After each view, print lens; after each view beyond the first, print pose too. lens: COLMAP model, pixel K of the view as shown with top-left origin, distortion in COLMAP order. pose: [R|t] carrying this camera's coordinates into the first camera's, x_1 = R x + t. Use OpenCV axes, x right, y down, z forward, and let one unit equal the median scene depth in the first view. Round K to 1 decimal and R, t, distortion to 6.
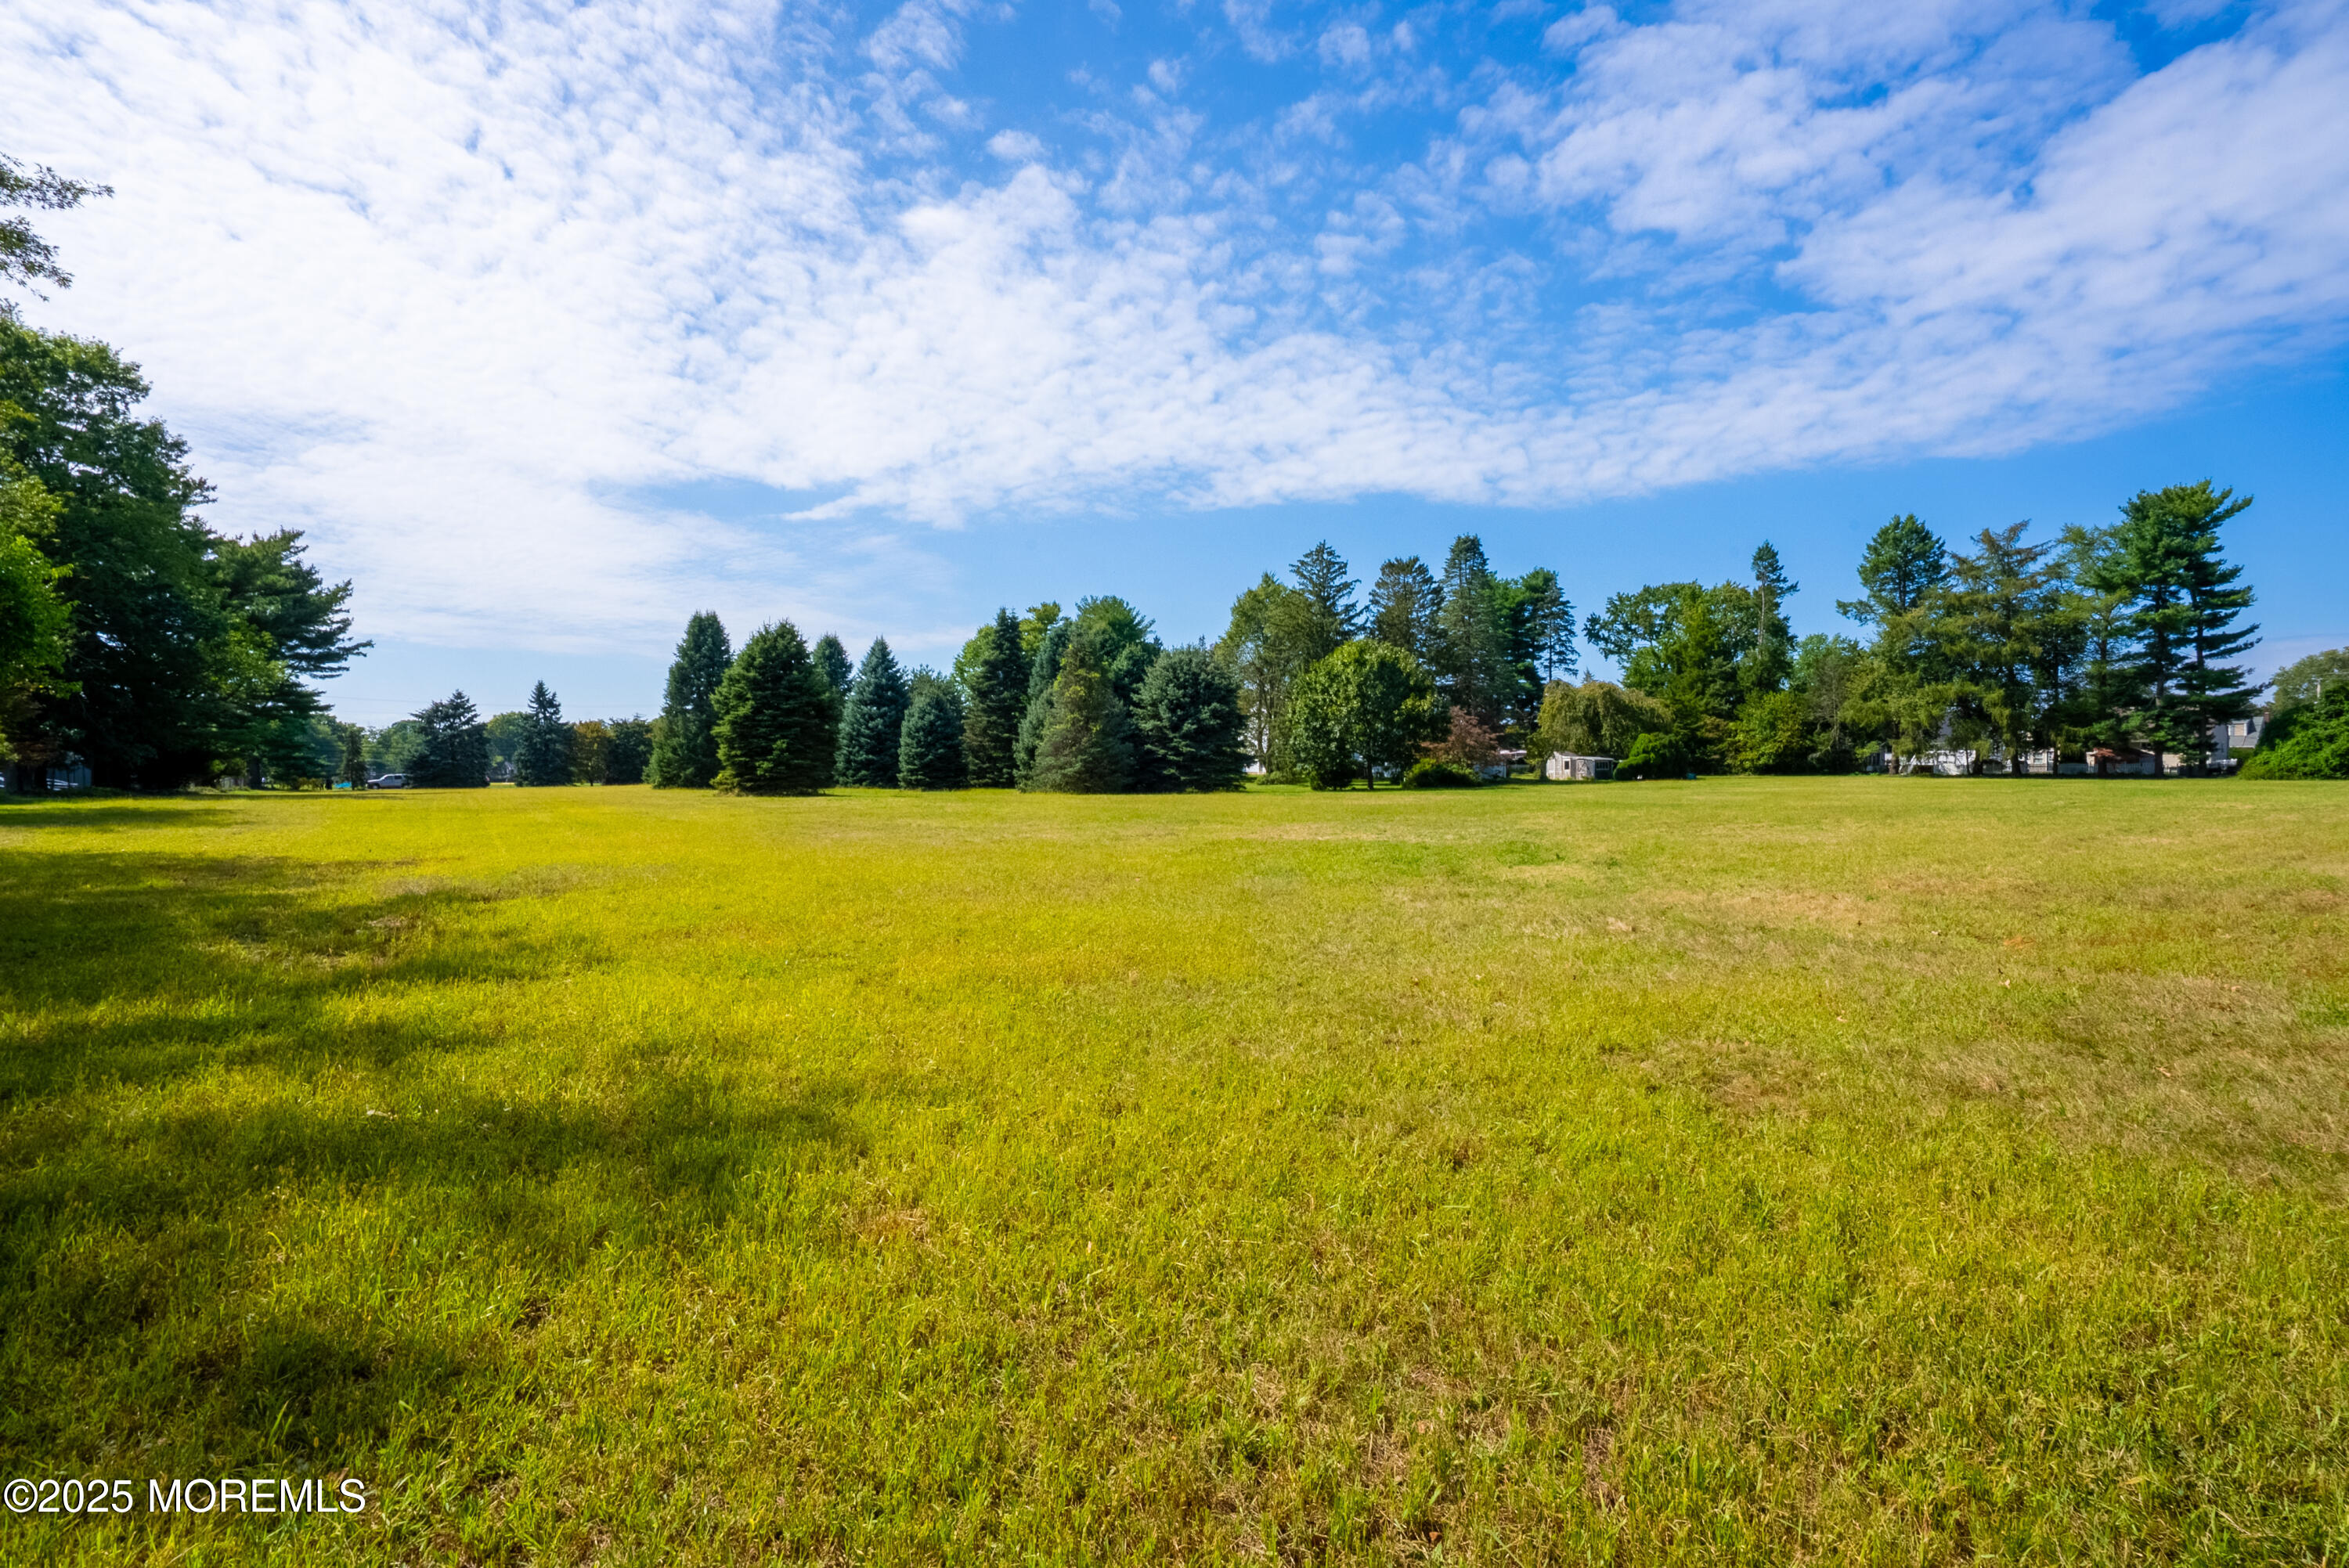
lens RADIAL K [[1096.6, 0, 1140.9], [0, 1096.6, 834.6], [0, 0, 1]] dist [-0.015857, 0.006336]
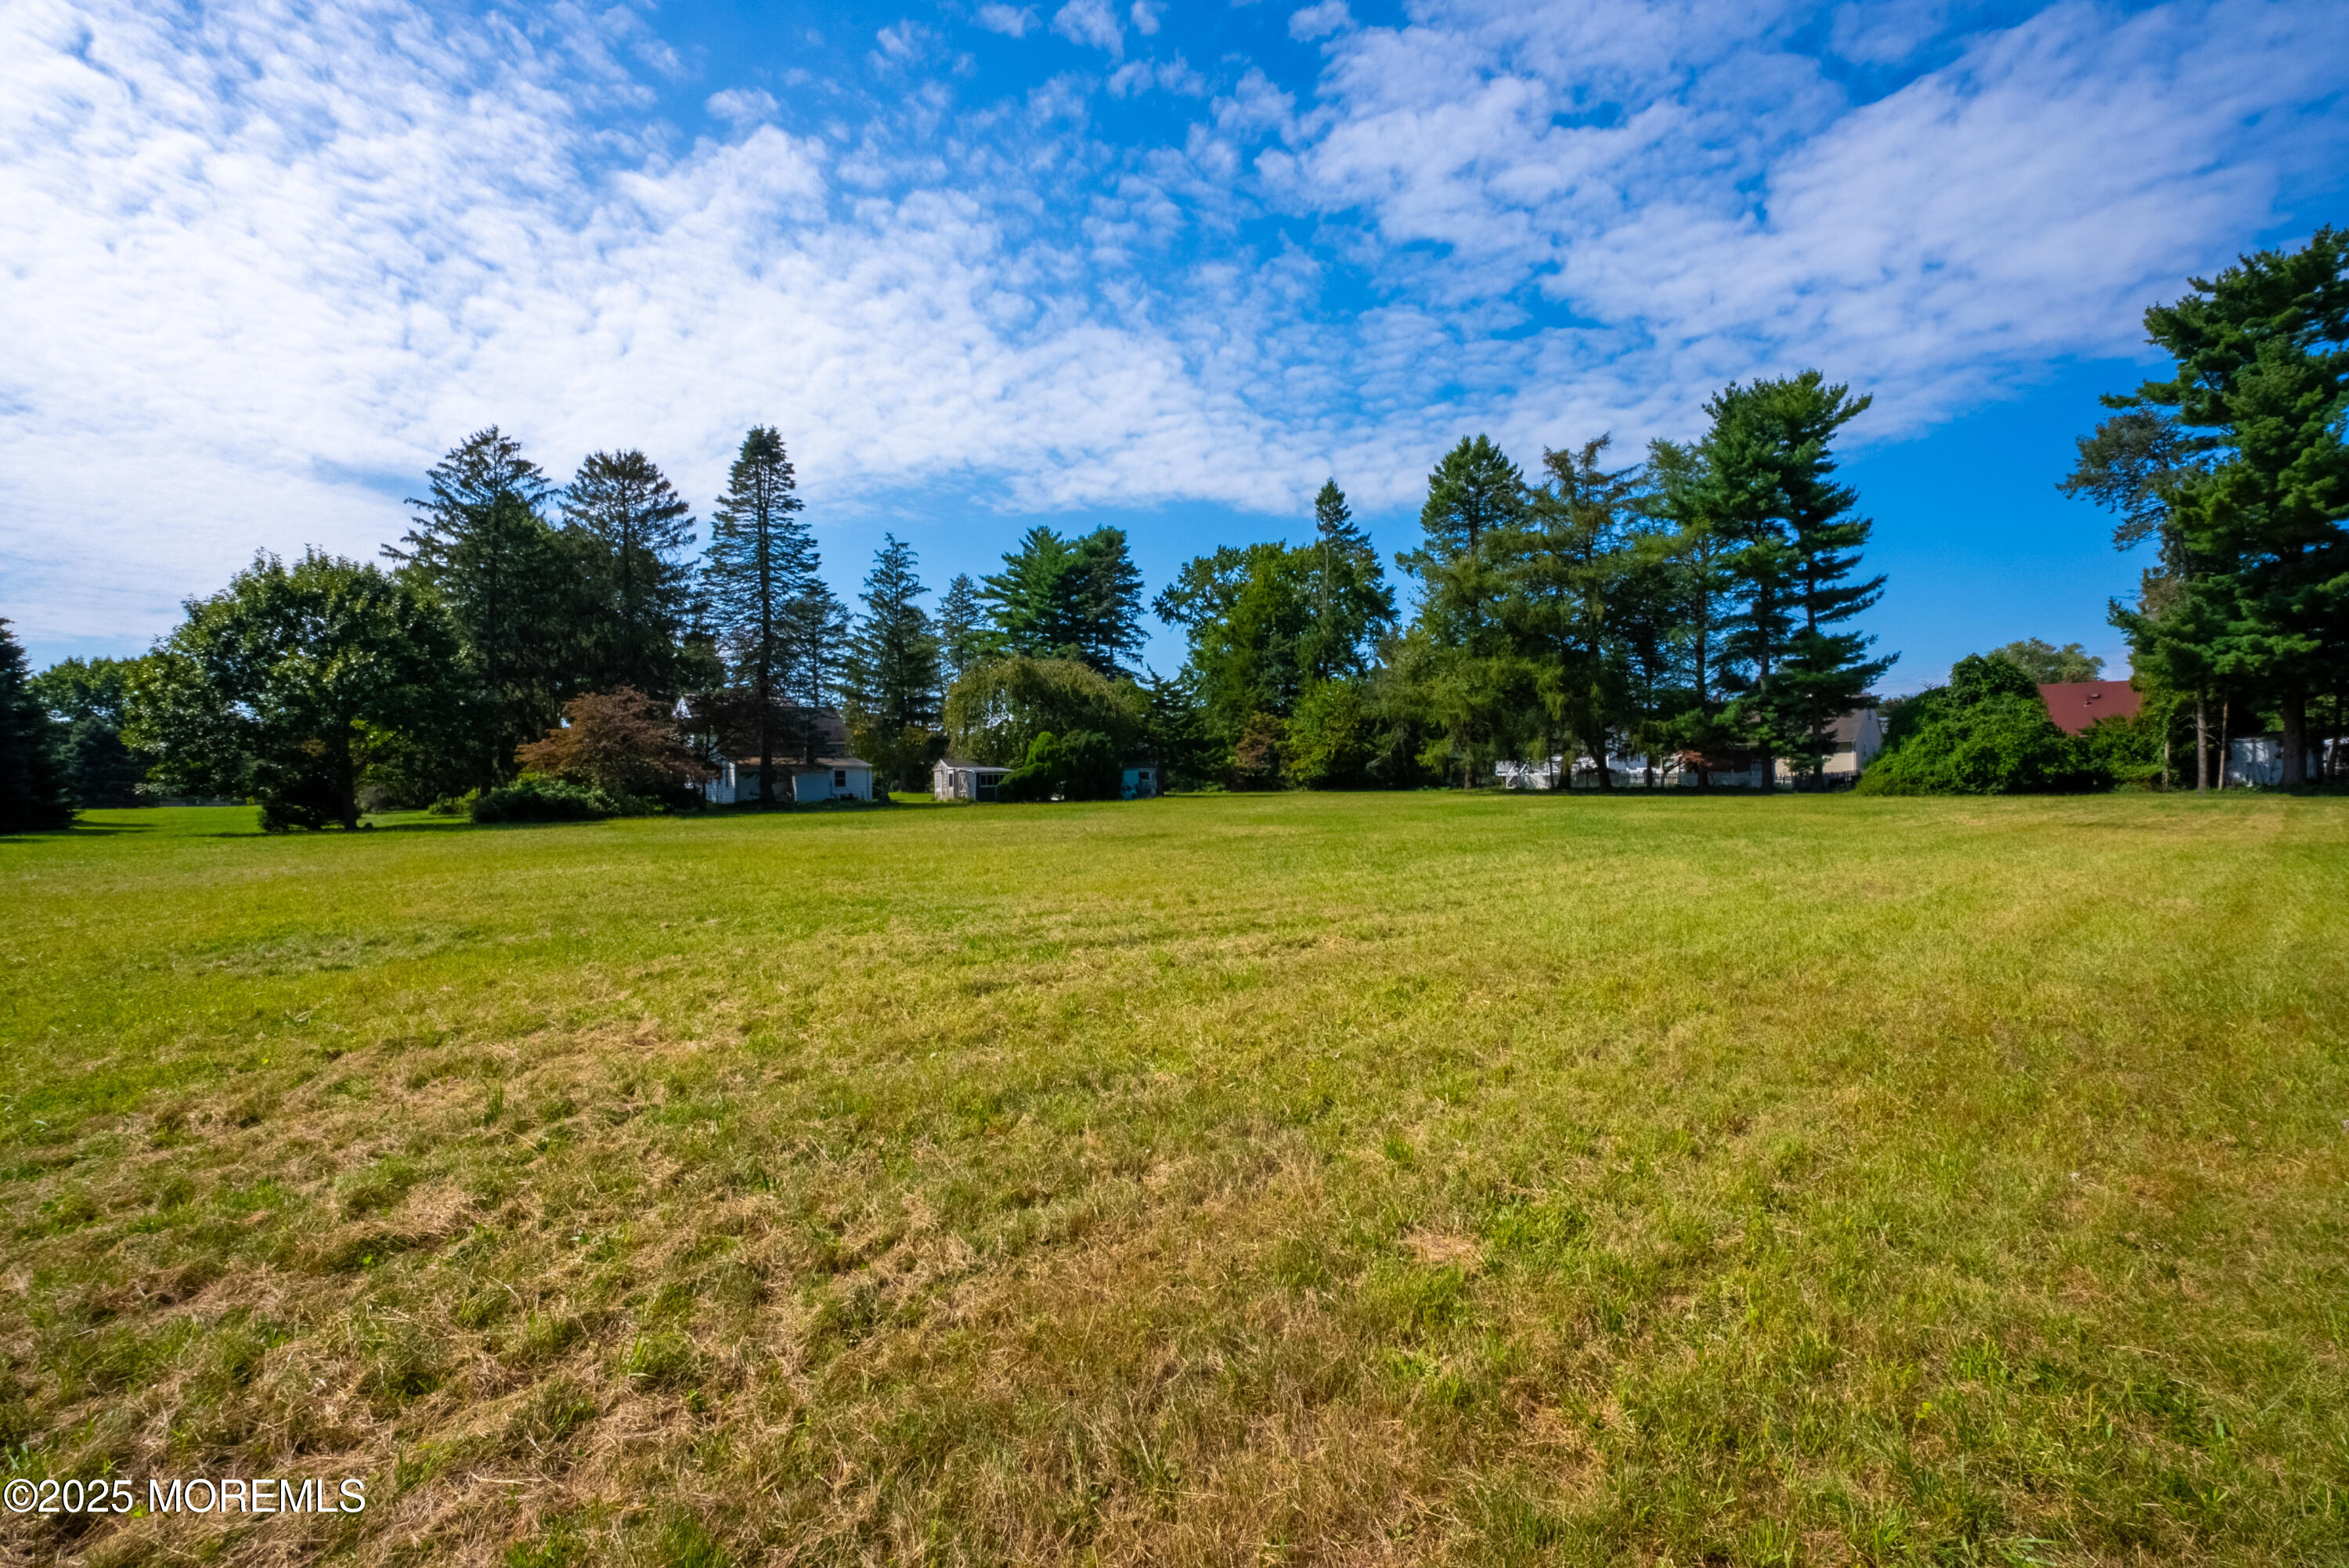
lens RADIAL K [[1096.6, 0, 1163.5], [0, 1096.6, 795.1], [0, 0, 1]] dist [-0.015857, 0.006336]
pose [[0.990905, -0.005452, 0.134456, 0.306718], [0.012400, 0.998627, -0.050893, -0.014040], [-0.133994, 0.052098, 0.989612, 0.243629]]
